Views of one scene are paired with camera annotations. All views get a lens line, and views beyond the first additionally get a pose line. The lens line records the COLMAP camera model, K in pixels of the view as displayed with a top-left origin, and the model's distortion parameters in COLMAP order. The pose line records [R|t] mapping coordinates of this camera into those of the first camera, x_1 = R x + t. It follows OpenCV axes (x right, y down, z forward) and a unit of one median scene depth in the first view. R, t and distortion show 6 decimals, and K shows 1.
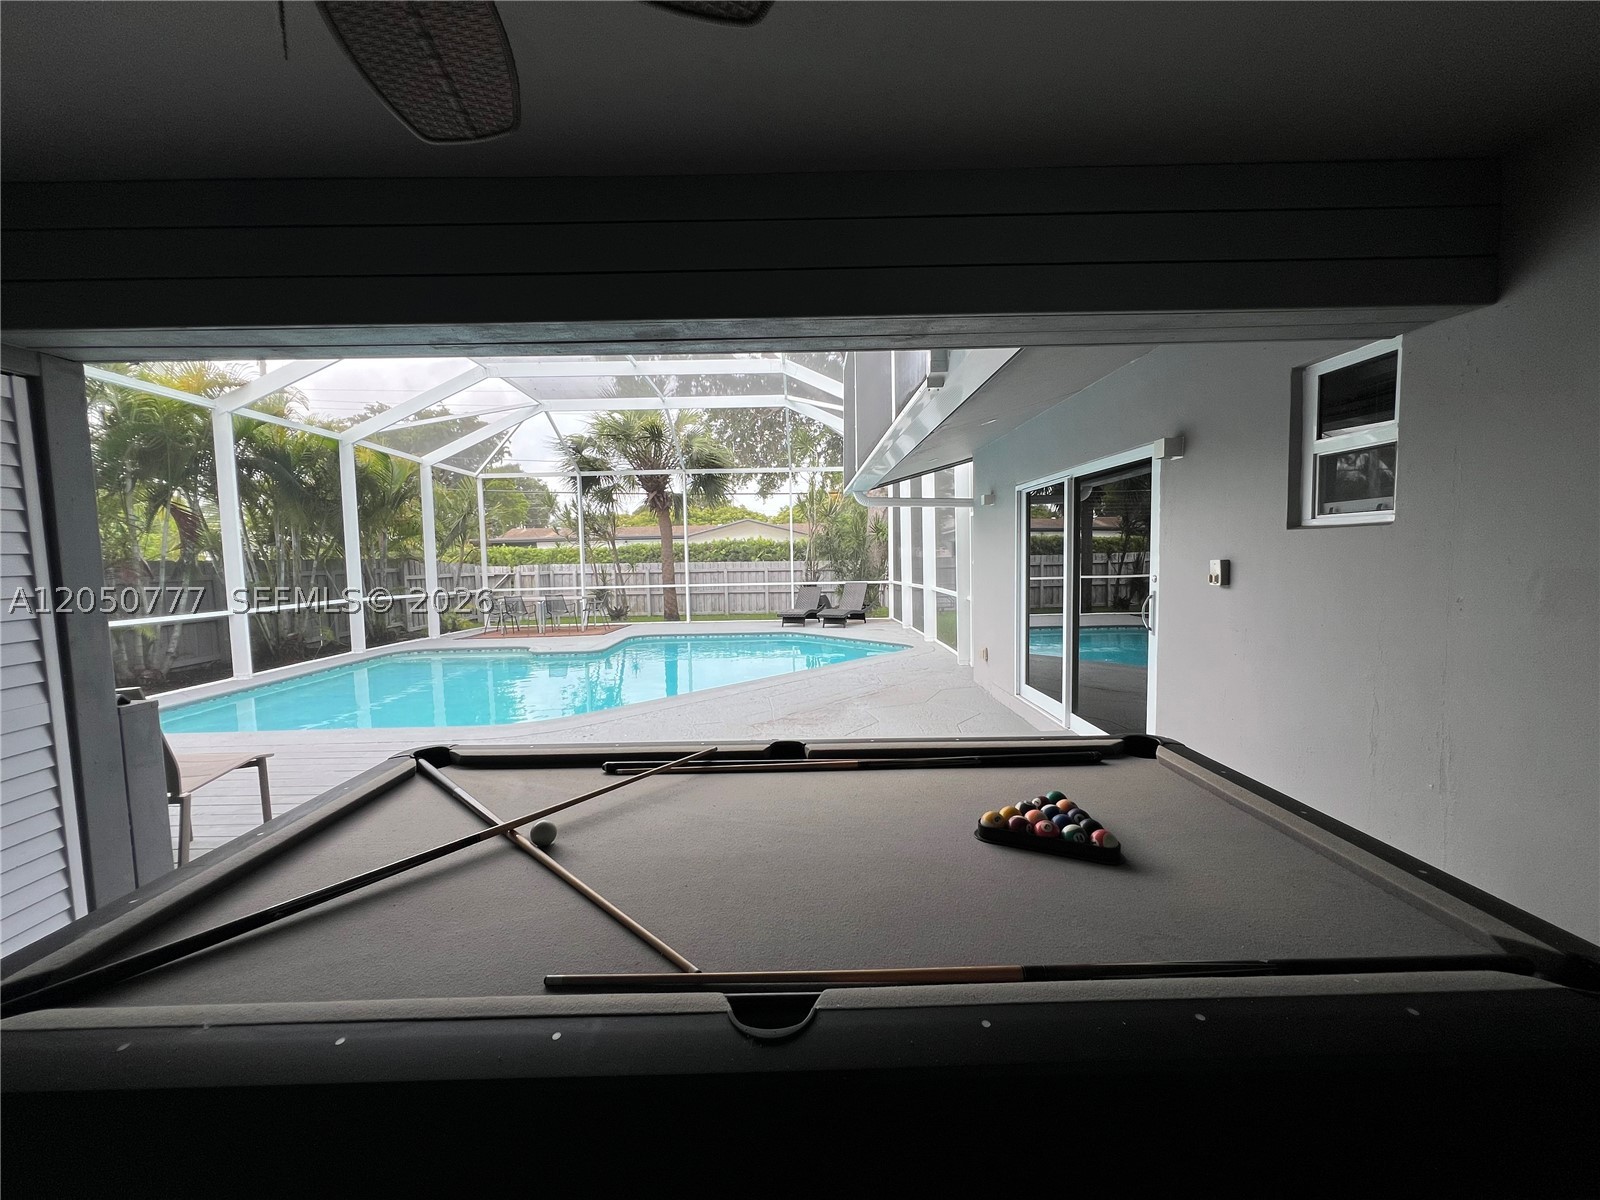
lens RADIAL K [[640.3, 0, 803.3], [0, 640.3, 603.3], [0, 0, 1]] dist [-0.001791, 0.000026]
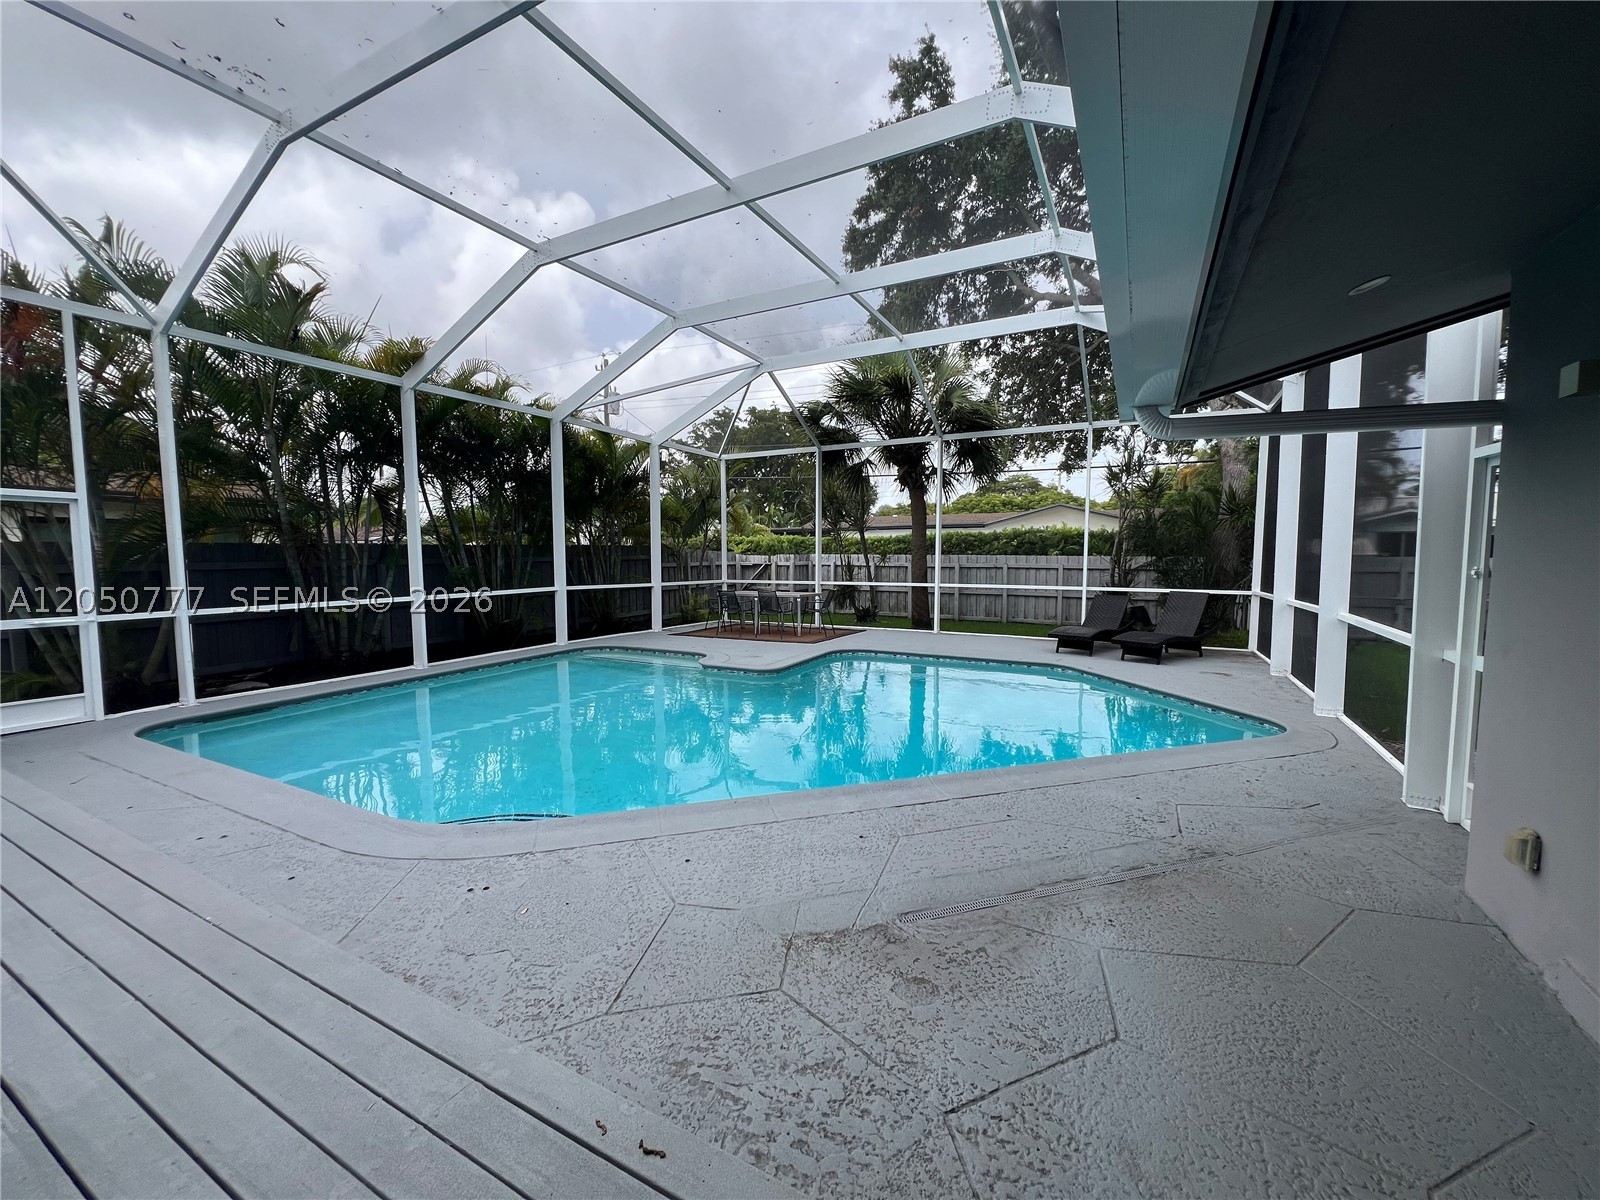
lens RADIAL K [[640.3, 0, 803.3], [0, 640.3, 603.3], [0, 0, 1]] dist [-0.001791, 0.000026]
pose [[0.877659, 0.055253, -0.476090, 0.048372], [-0.047759, 0.998471, 0.027835, -0.020171], [0.476900, -0.001692, 0.878956, 0.245302]]
